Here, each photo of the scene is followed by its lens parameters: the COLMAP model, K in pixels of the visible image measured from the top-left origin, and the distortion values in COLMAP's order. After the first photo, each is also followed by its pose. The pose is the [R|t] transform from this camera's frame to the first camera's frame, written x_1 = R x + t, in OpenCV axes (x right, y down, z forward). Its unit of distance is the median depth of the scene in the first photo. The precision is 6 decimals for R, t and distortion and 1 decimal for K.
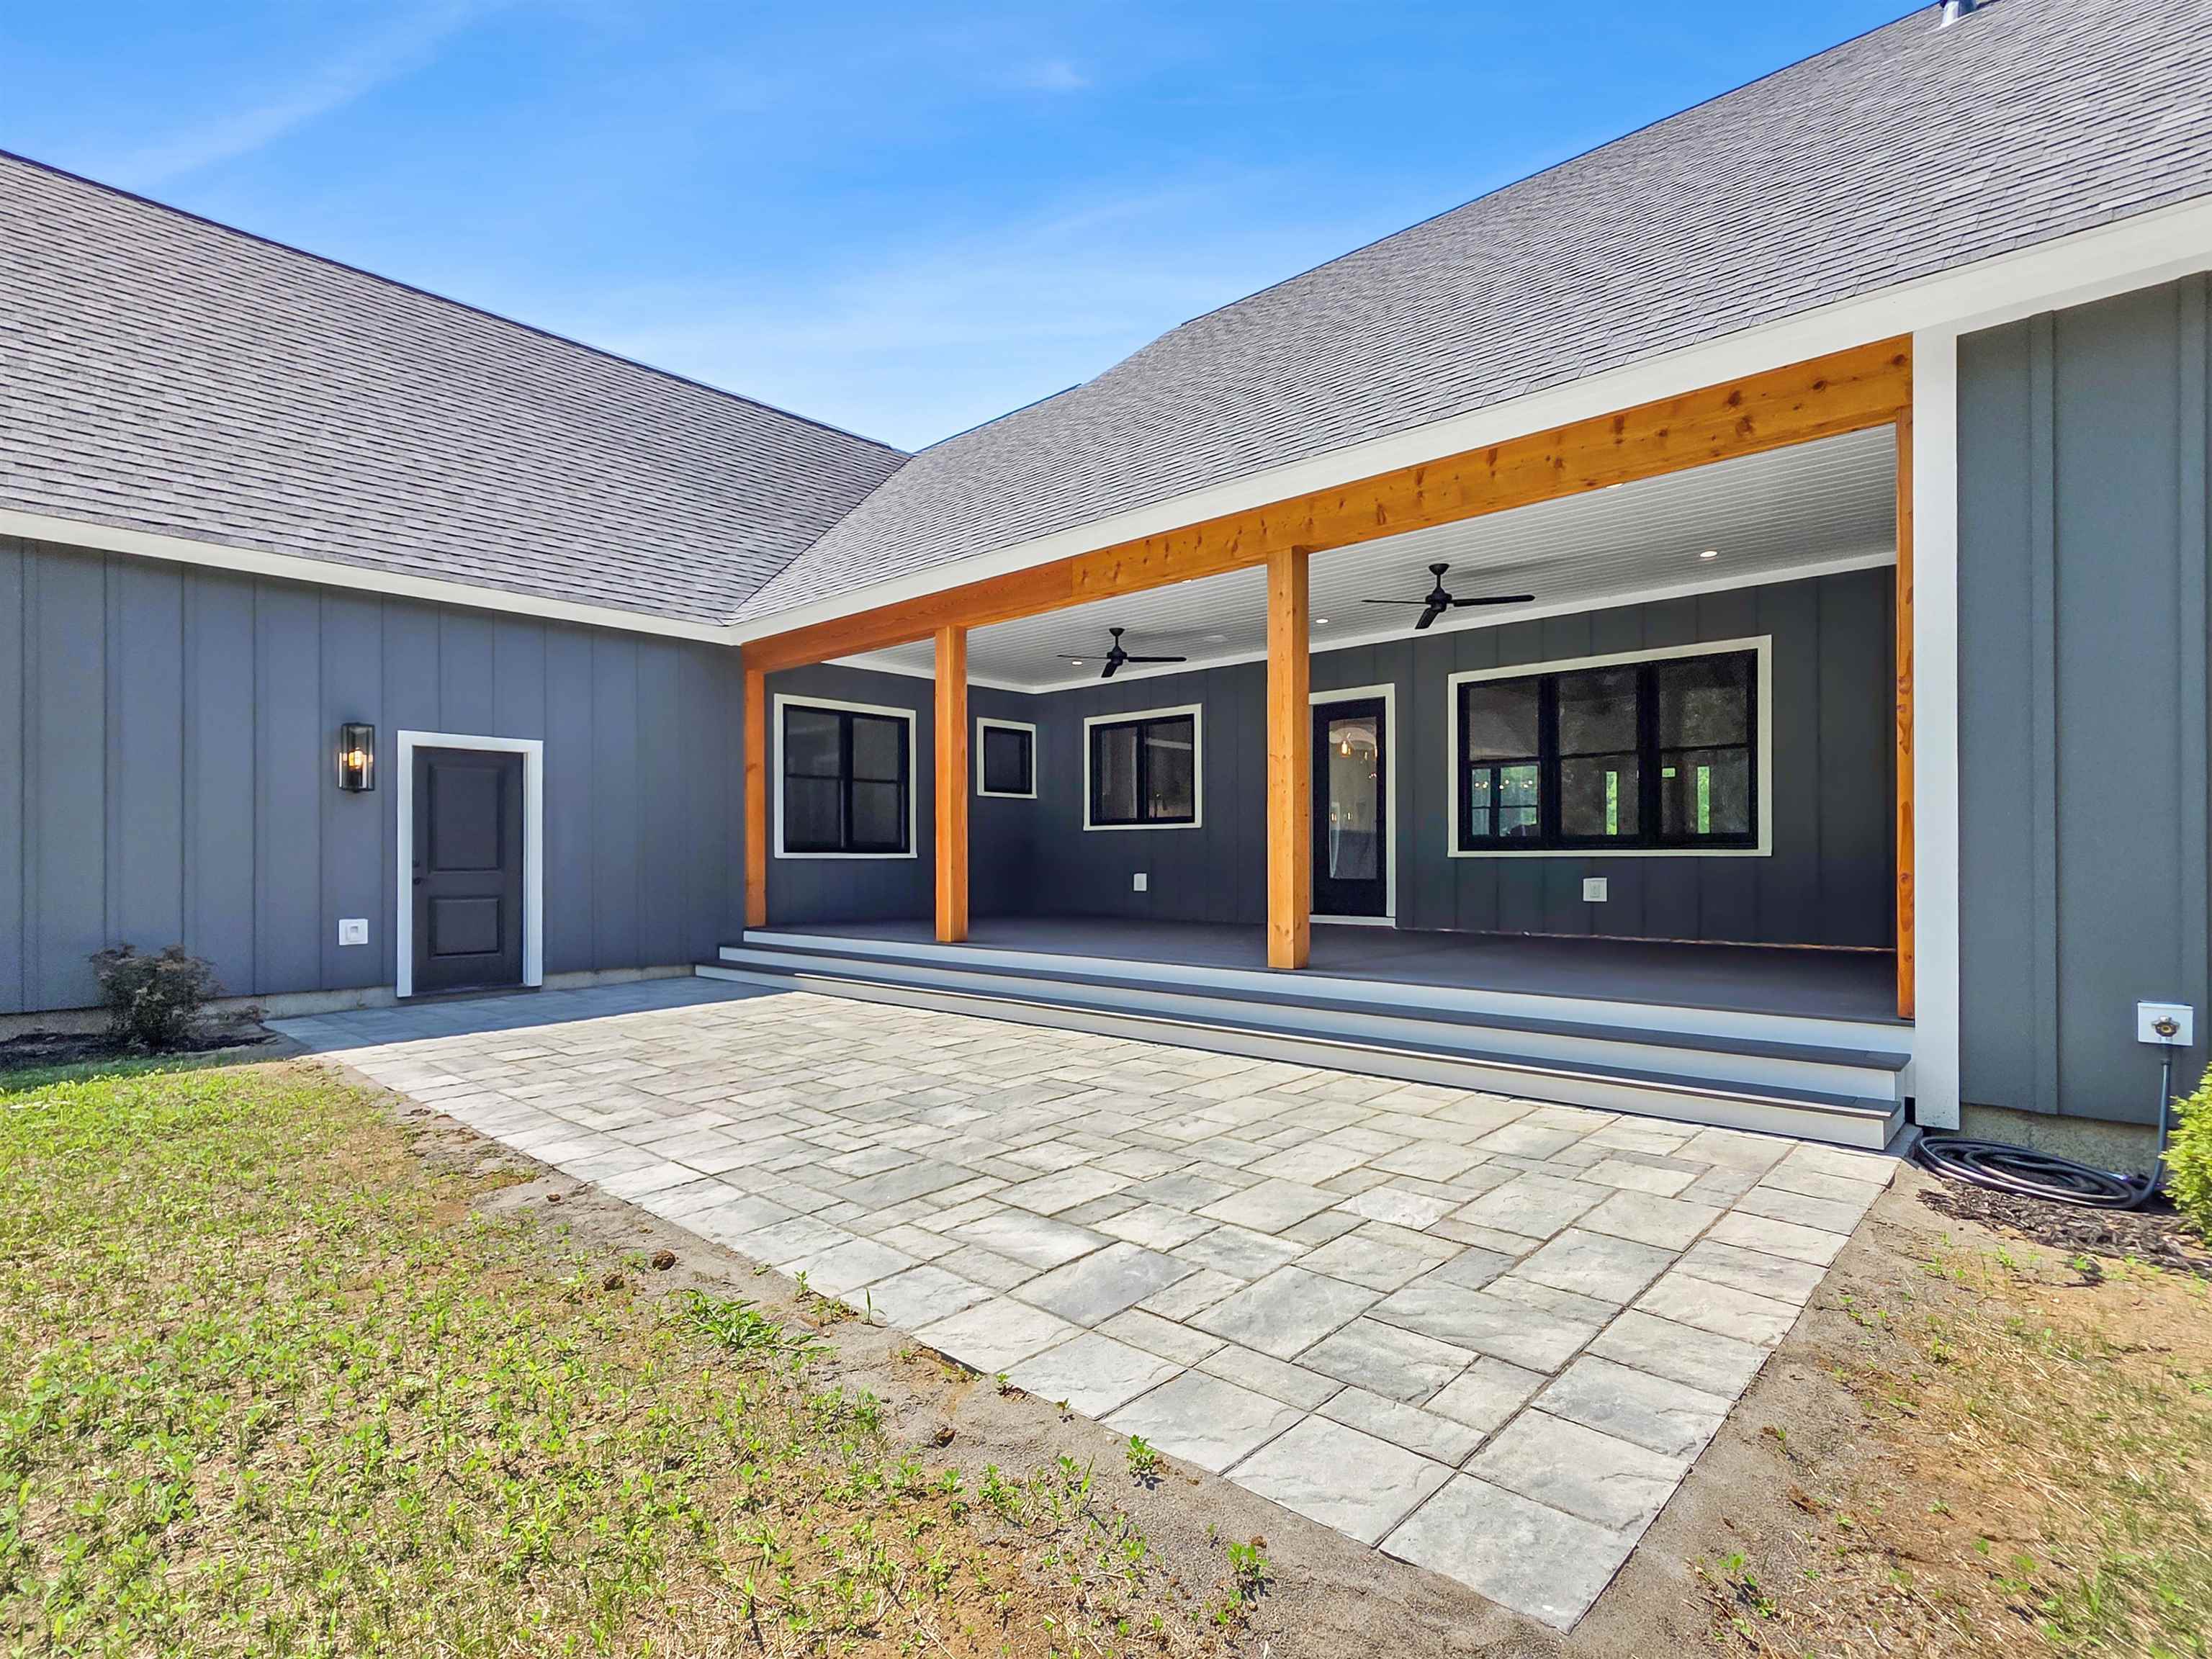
lens RADIAL K [[1079.2, 0, 1106.1], [0, 1079.2, 859.7], [0, 0, 1]] dist [-0.028636, -0.000312]
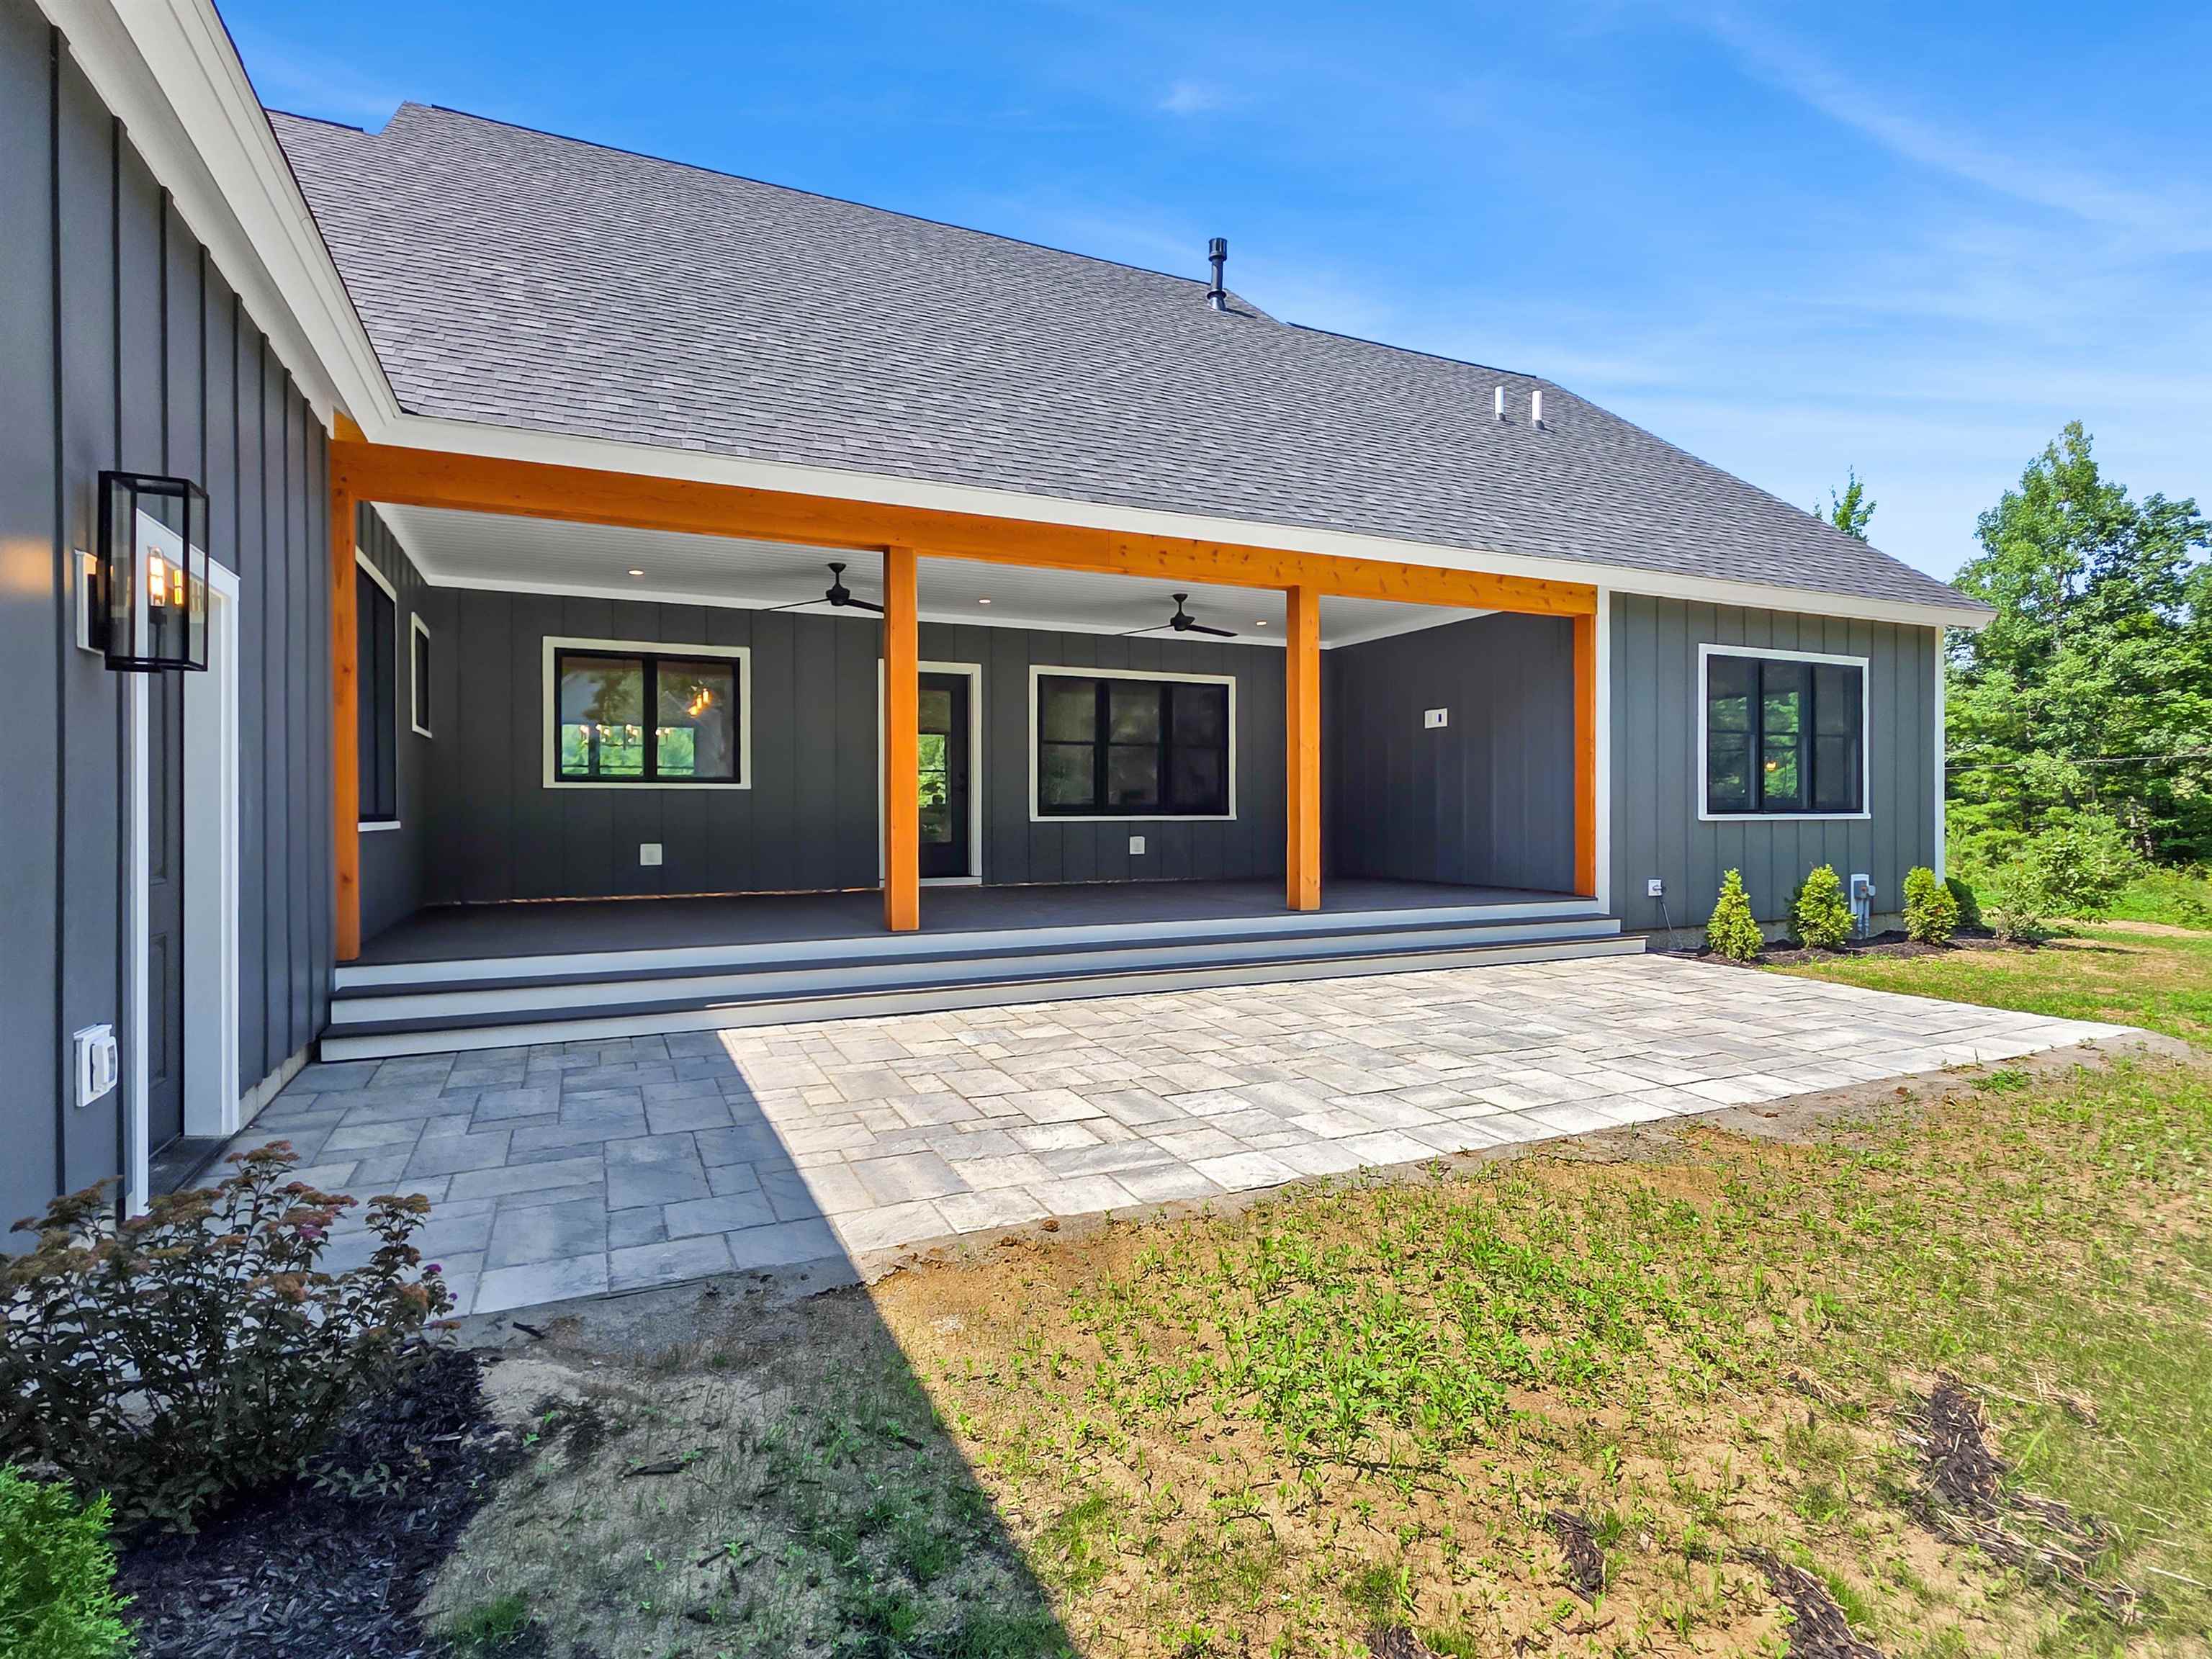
lens RADIAL K [[1098.9, 0, 1105.5], [0, 1098.9, 799.1], [0, 0, 1]] dist [0.004710, -0.000339]
pose [[0.379389, 0.011823, 0.925162, -0.757881], [0.003823, 0.999890, -0.014346, -0.009150], [-0.925229, 0.008980, 0.379302, 0.473606]]
